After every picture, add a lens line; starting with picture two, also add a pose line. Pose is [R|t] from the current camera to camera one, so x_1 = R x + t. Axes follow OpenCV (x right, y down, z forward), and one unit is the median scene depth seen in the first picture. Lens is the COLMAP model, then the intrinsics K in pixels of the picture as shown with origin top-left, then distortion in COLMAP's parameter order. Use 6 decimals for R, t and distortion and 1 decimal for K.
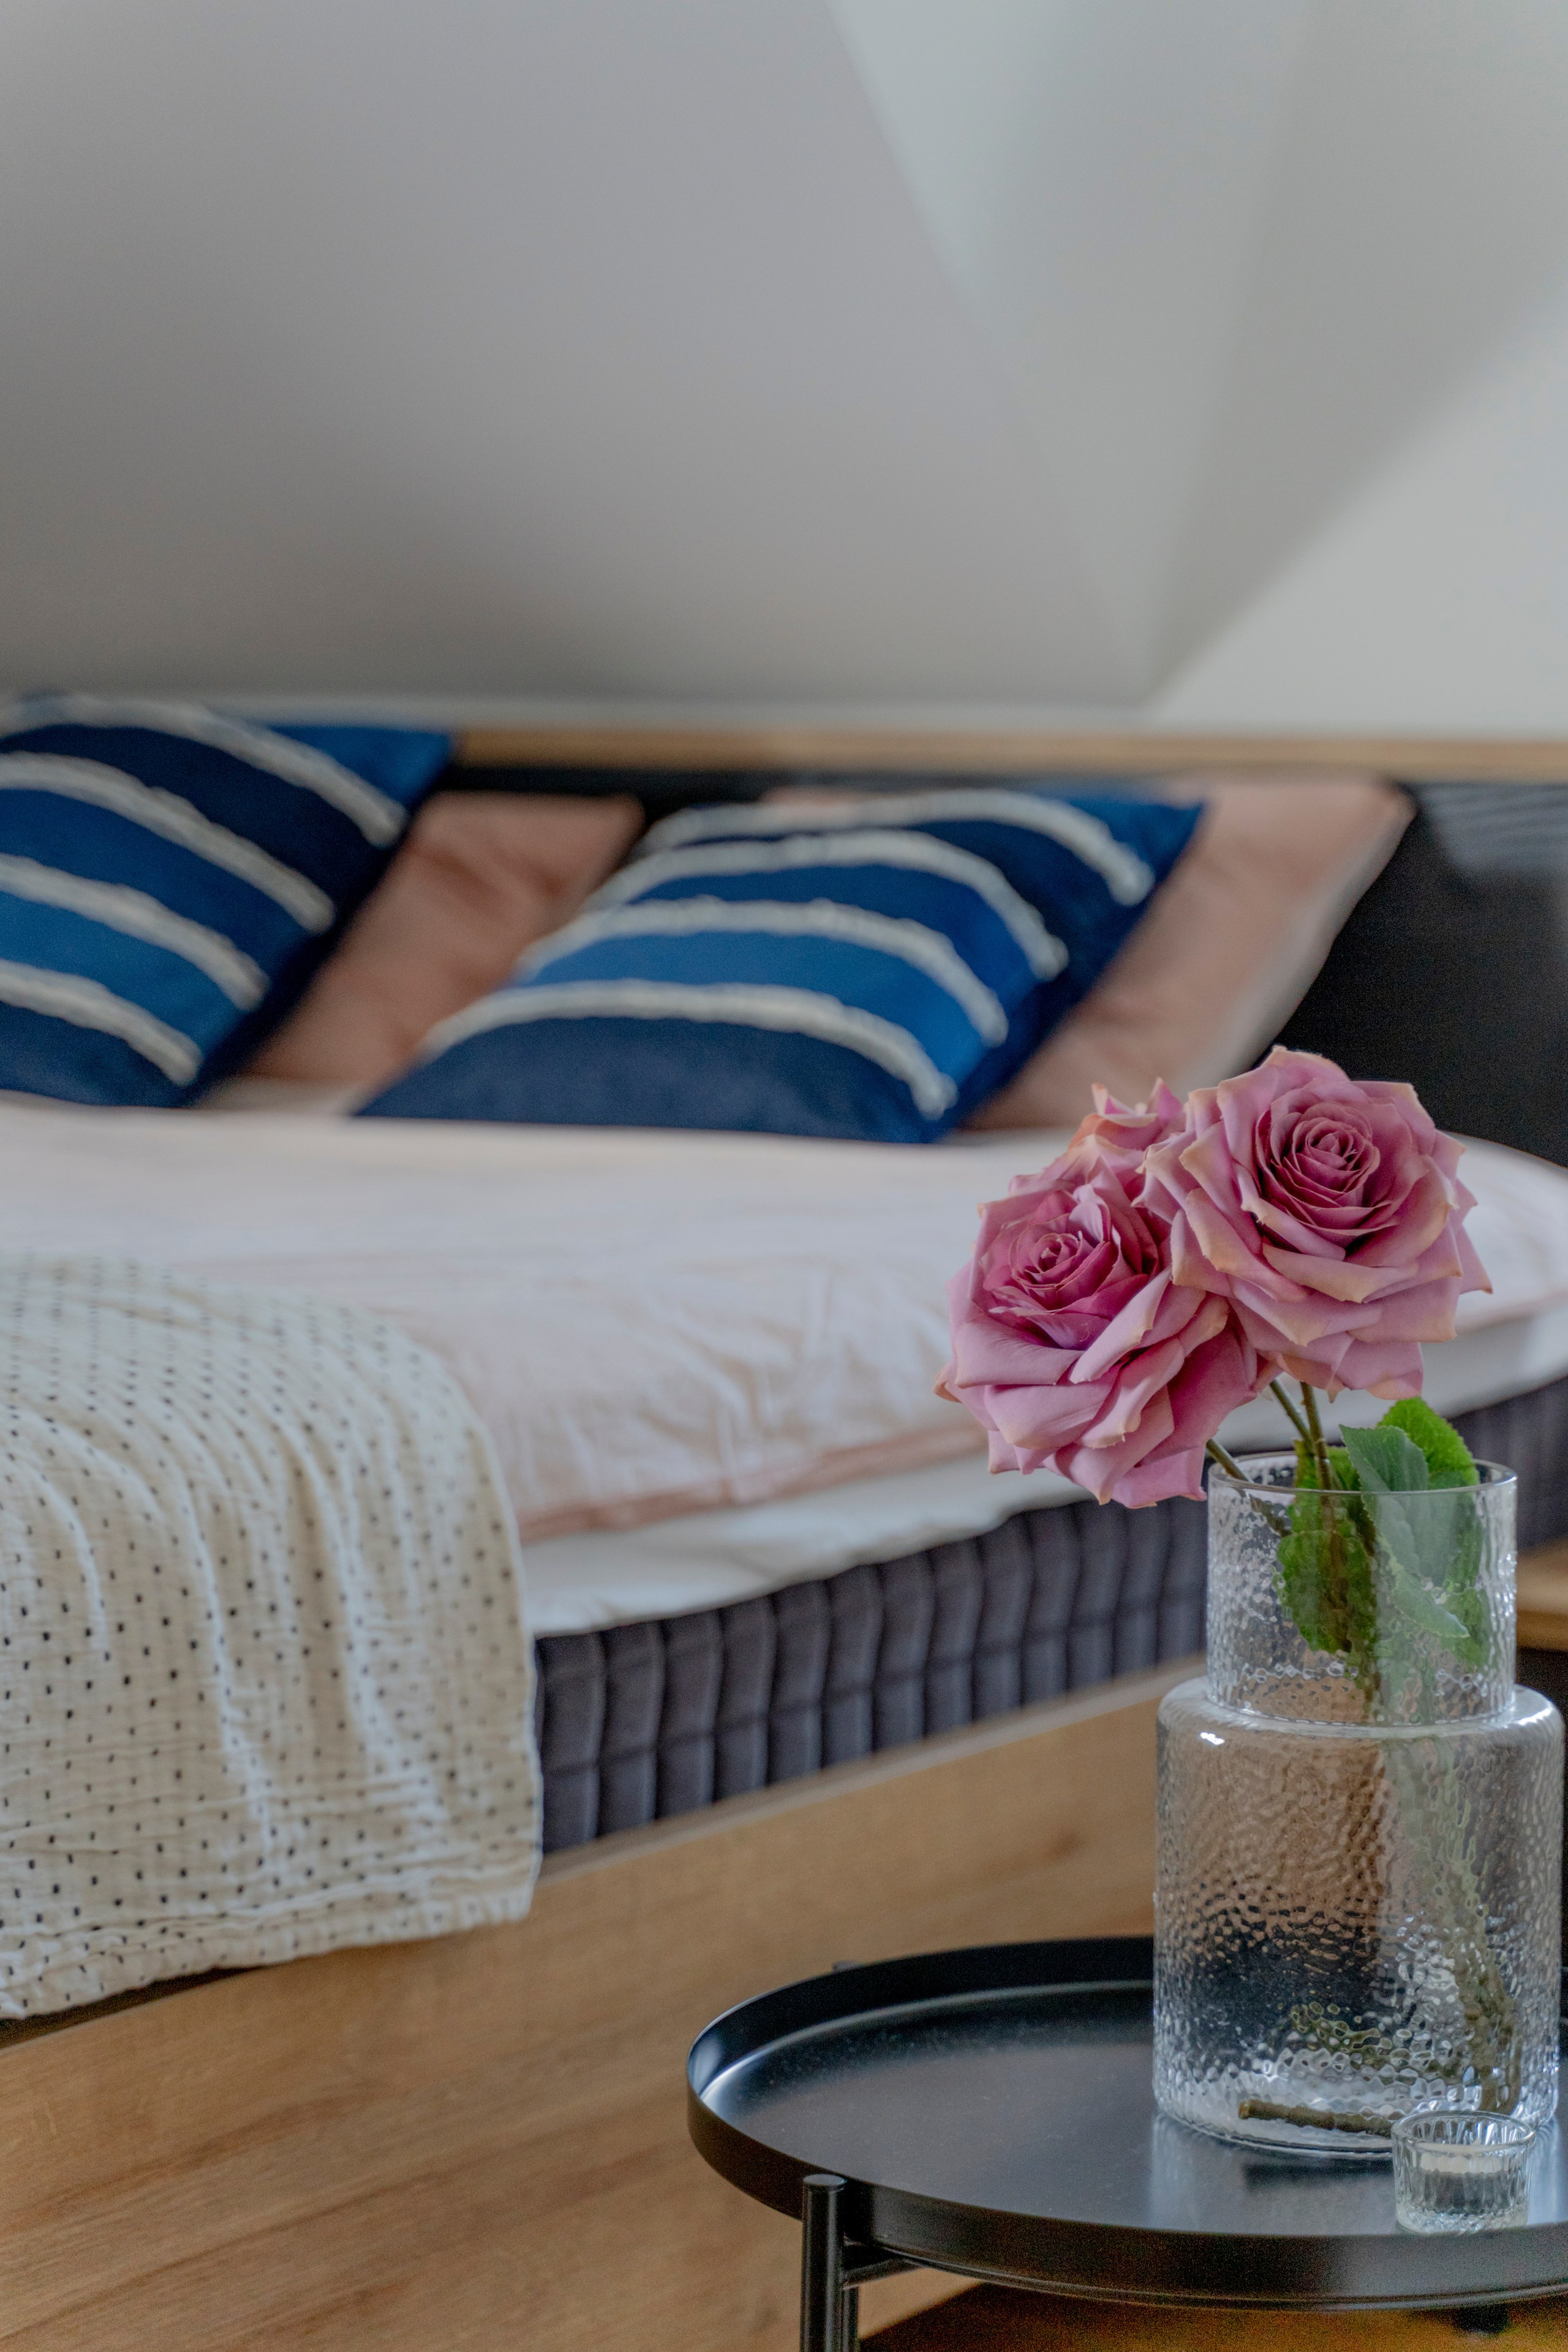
lens RADIAL K [[5145.4, 0, 784.0], [0, 5145.4, 1176.0], [0, 0, 1]] dist [0.034684, -0.057389]
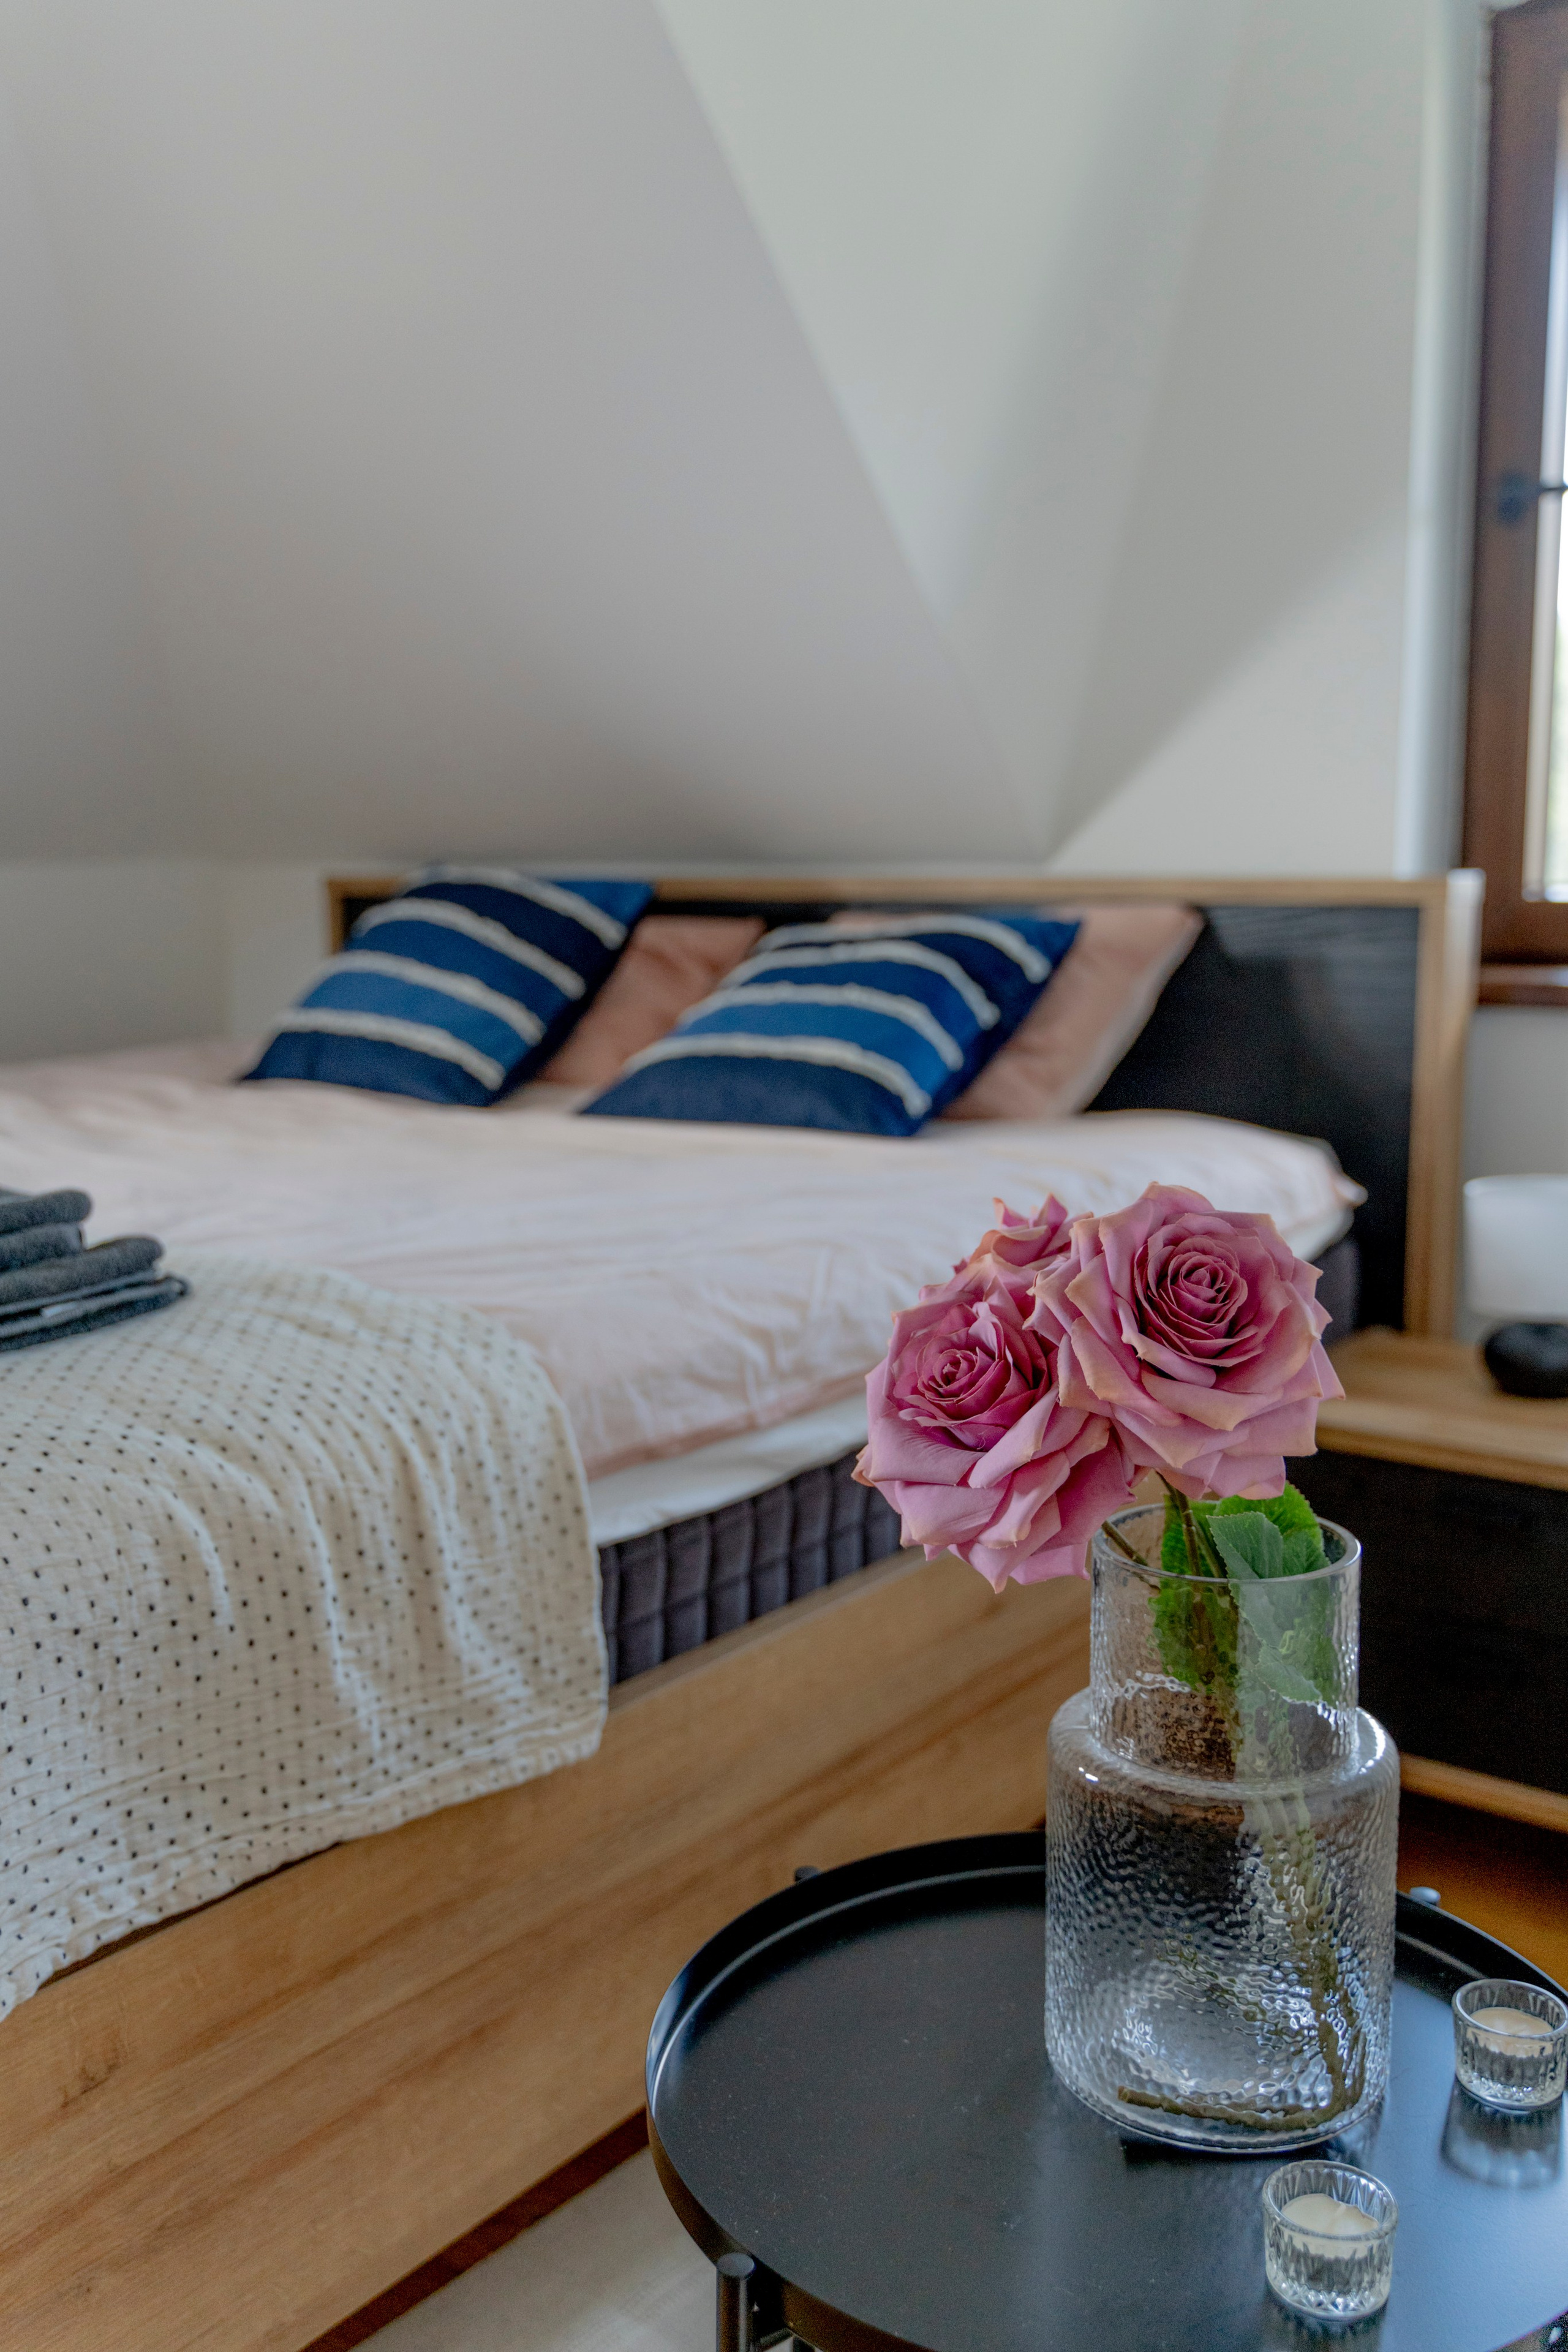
lens RADIAL K [[2124.1, 0, 784.0], [0, 2124.1, 1176.0], [0, 0, 1]] dist [0.000788, 0.000941]
pose [[0.998398, -0.006843, -0.056163, 0.035900], [0.010105, 0.998265, 0.058012, -0.047364], [0.055668, -0.058486, 0.996735, 0.461293]]
